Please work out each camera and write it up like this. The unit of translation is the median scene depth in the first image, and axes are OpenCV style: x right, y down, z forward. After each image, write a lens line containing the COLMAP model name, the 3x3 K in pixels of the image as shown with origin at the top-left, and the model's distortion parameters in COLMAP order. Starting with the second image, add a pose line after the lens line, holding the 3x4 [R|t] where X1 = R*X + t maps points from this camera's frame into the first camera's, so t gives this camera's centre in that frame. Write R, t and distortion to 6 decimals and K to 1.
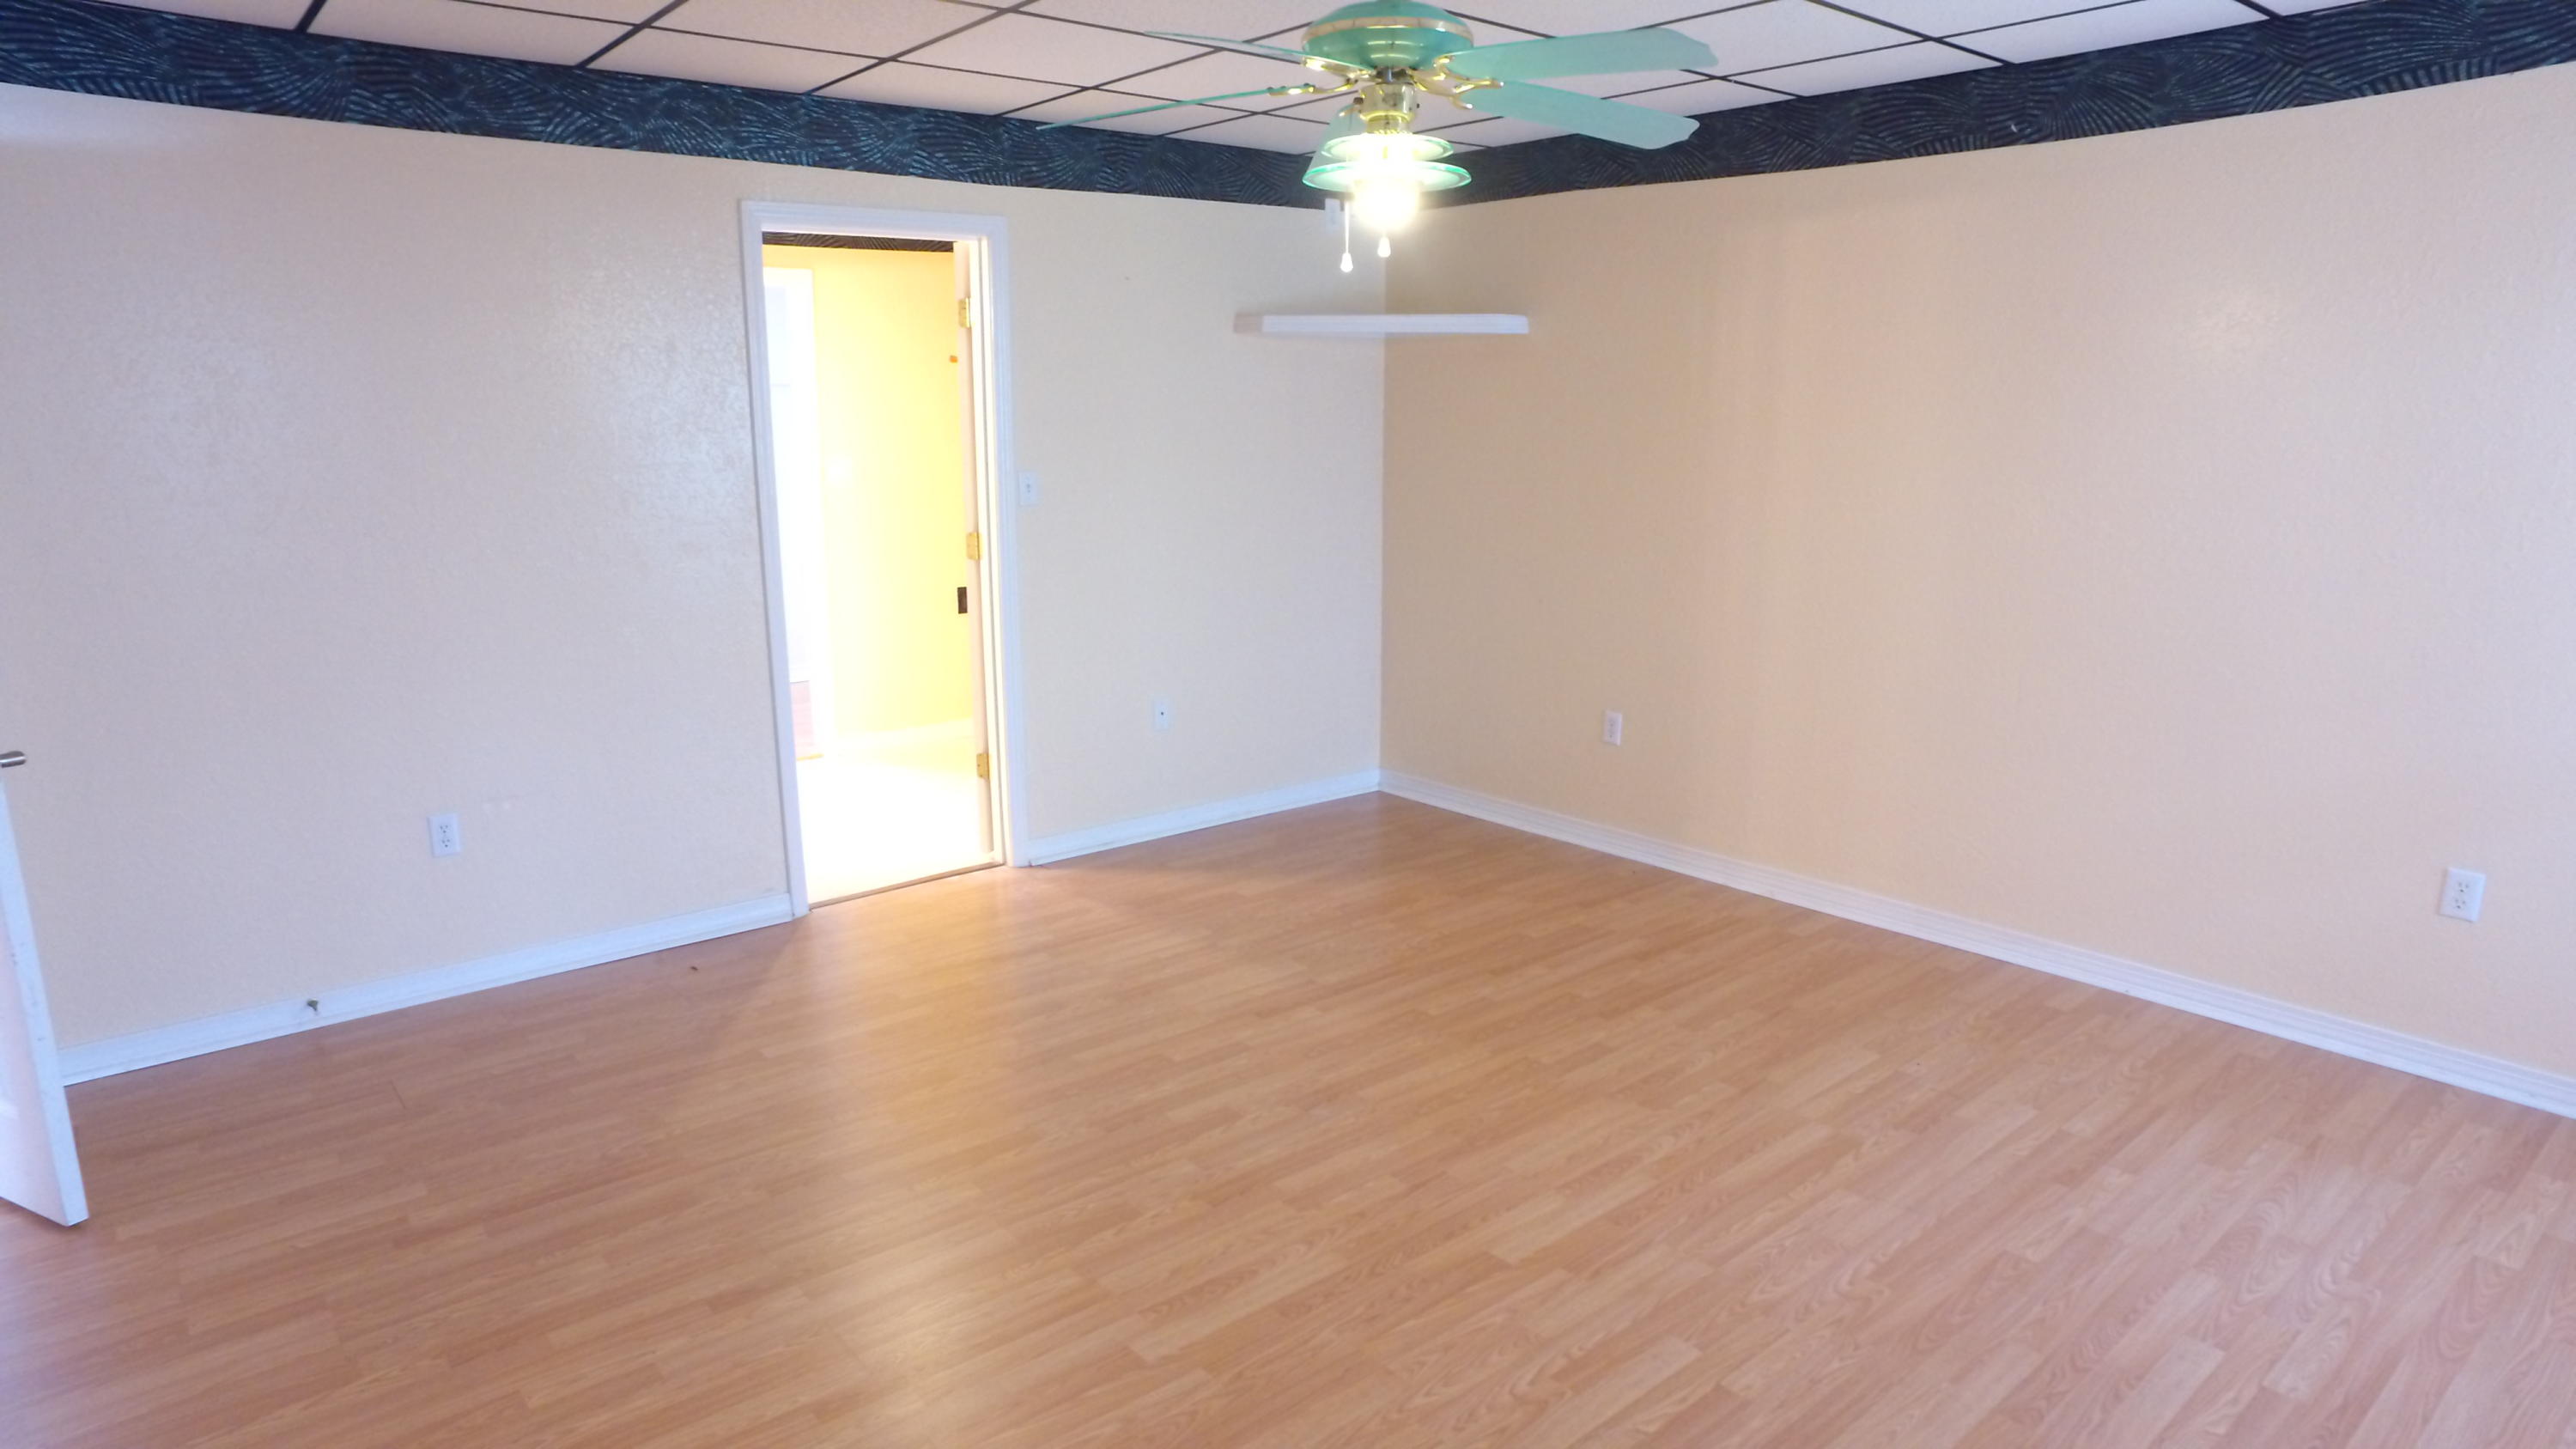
lens RADIAL K [[1490.9, 0, 1283.3], [0, 1490.9, 723.7], [0, 0, 1]] dist [-0.104460, 0.070820]
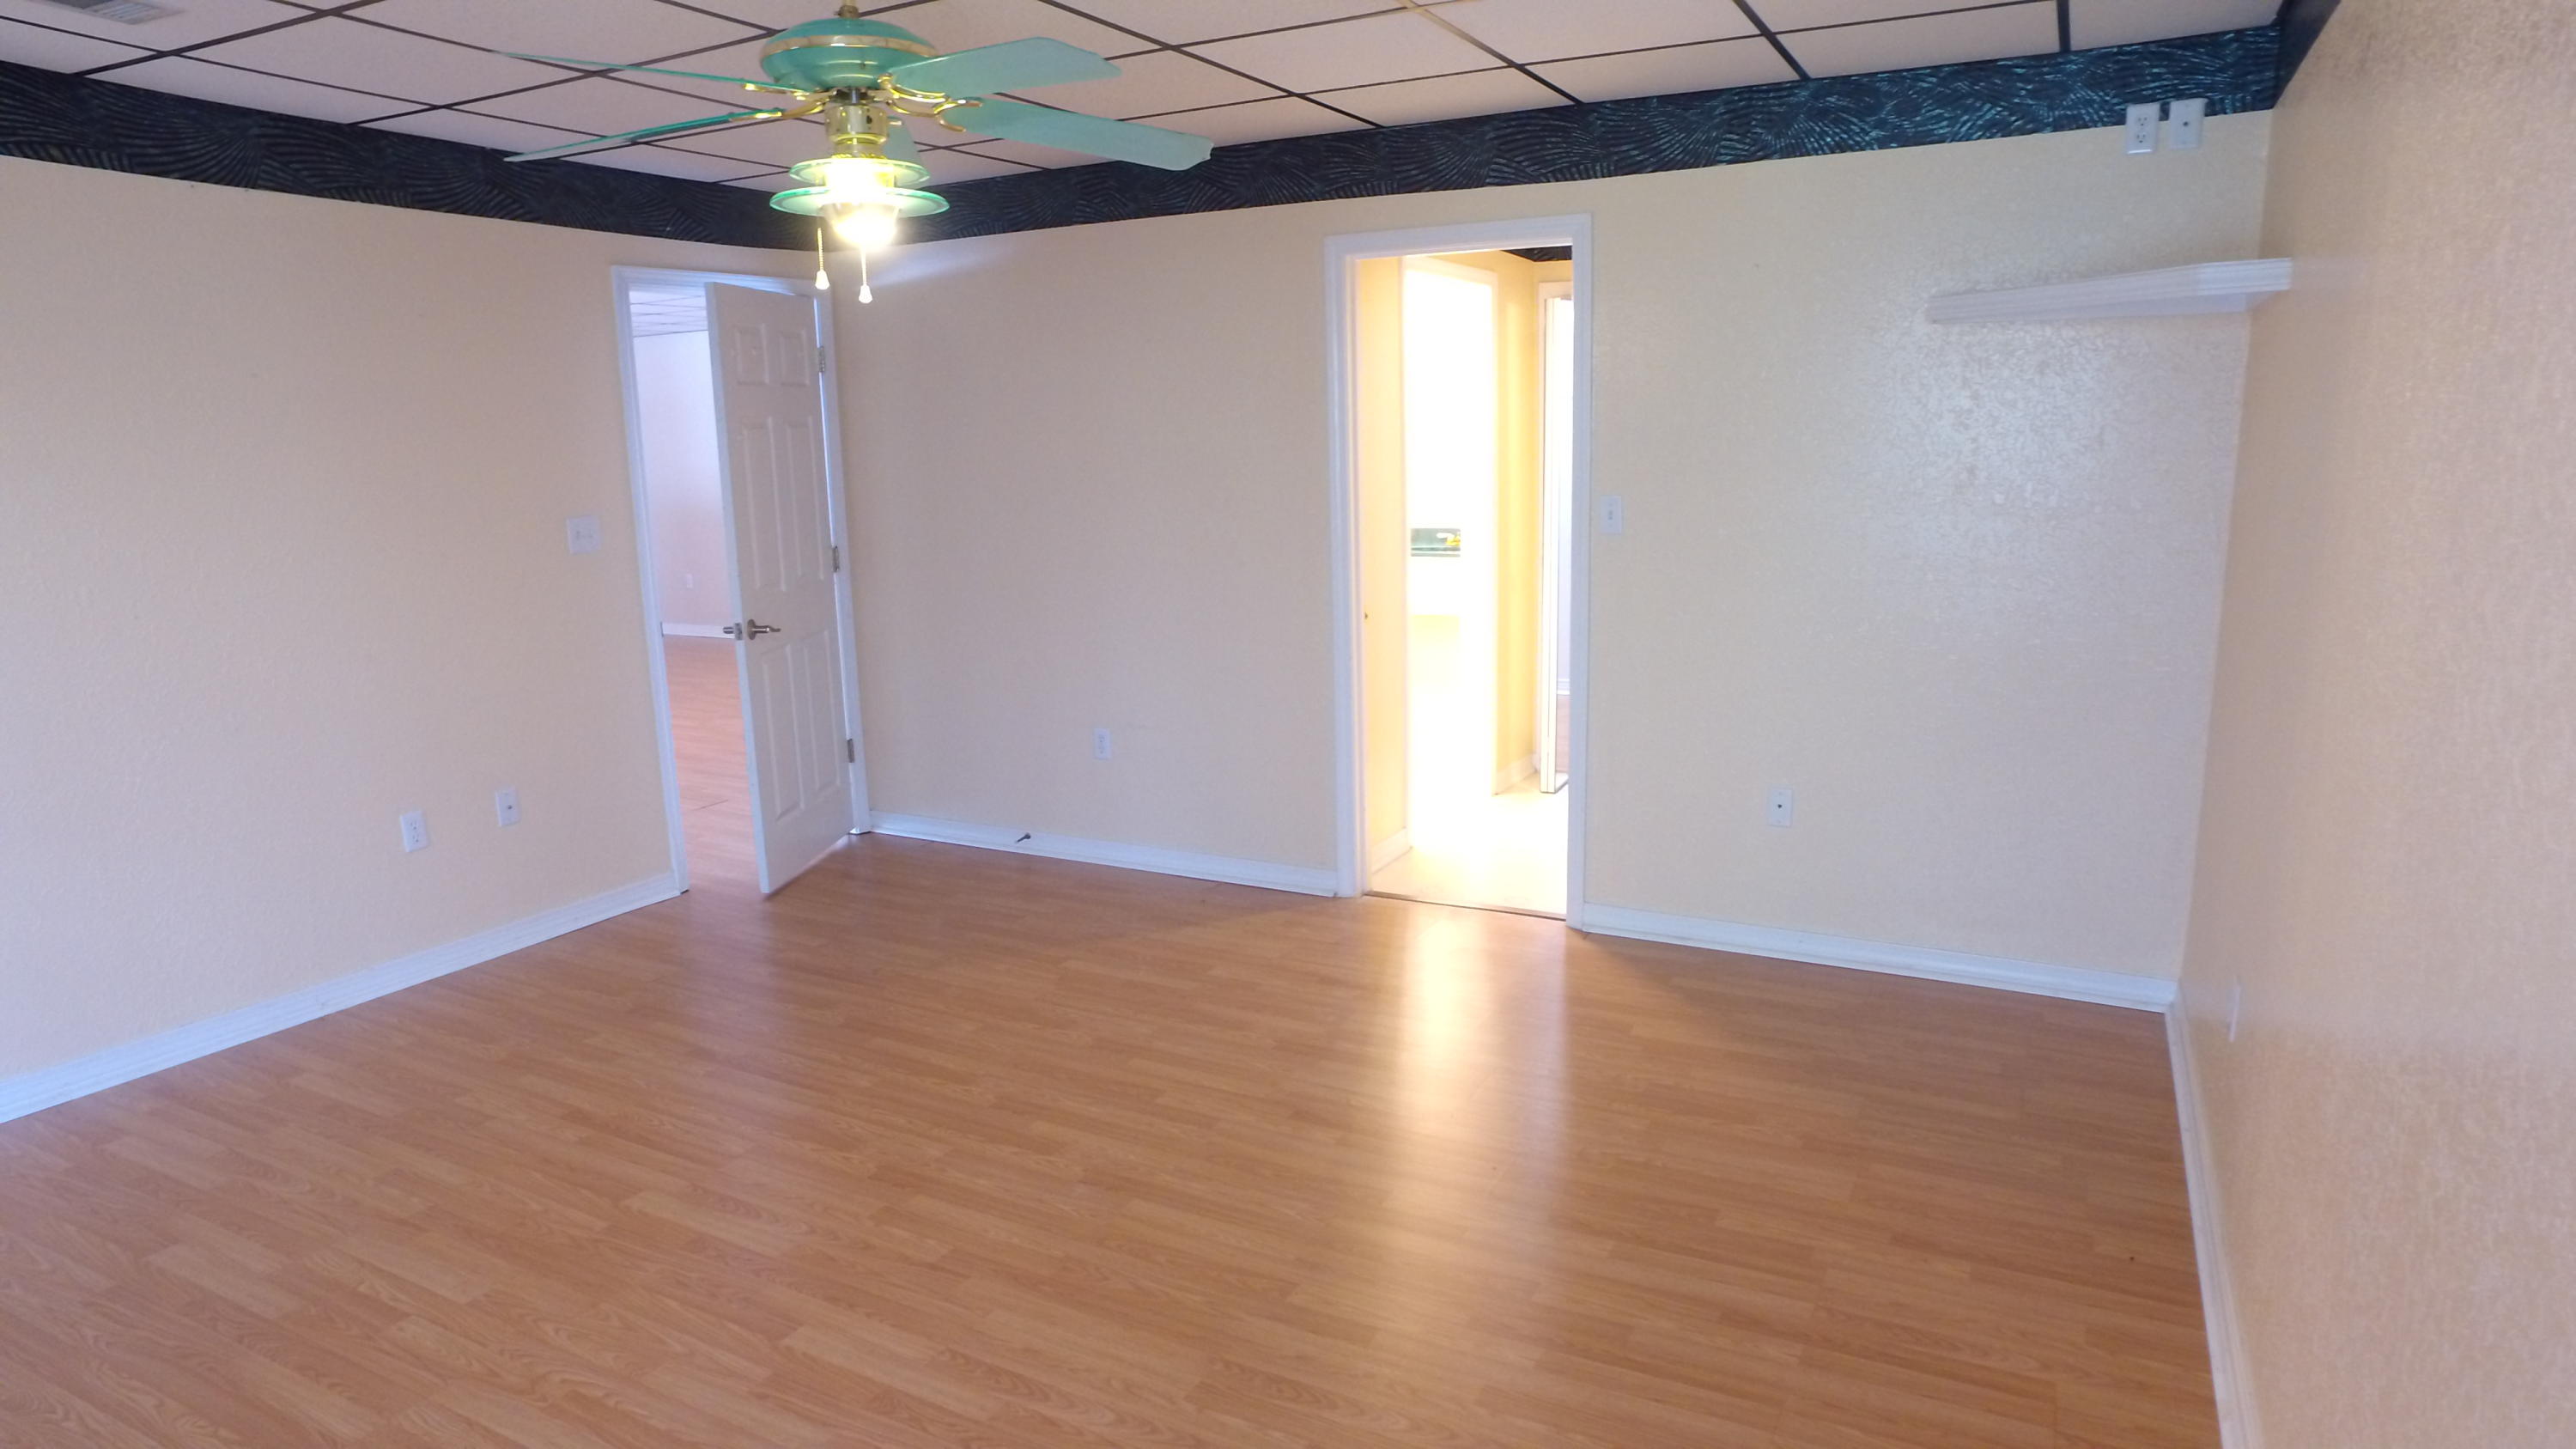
lens RADIAL K [[1490.9, 0, 1280.2], [0, 1490.9, 719.7], [0, 0, 1]] dist [-0.104460, 0.070820]
pose [[0.368546, 0.173497, -0.913276, 0.775576], [-0.173303, 0.978030, 0.115864, -0.140315], [0.913313, 0.115572, 0.390516, 0.640576]]
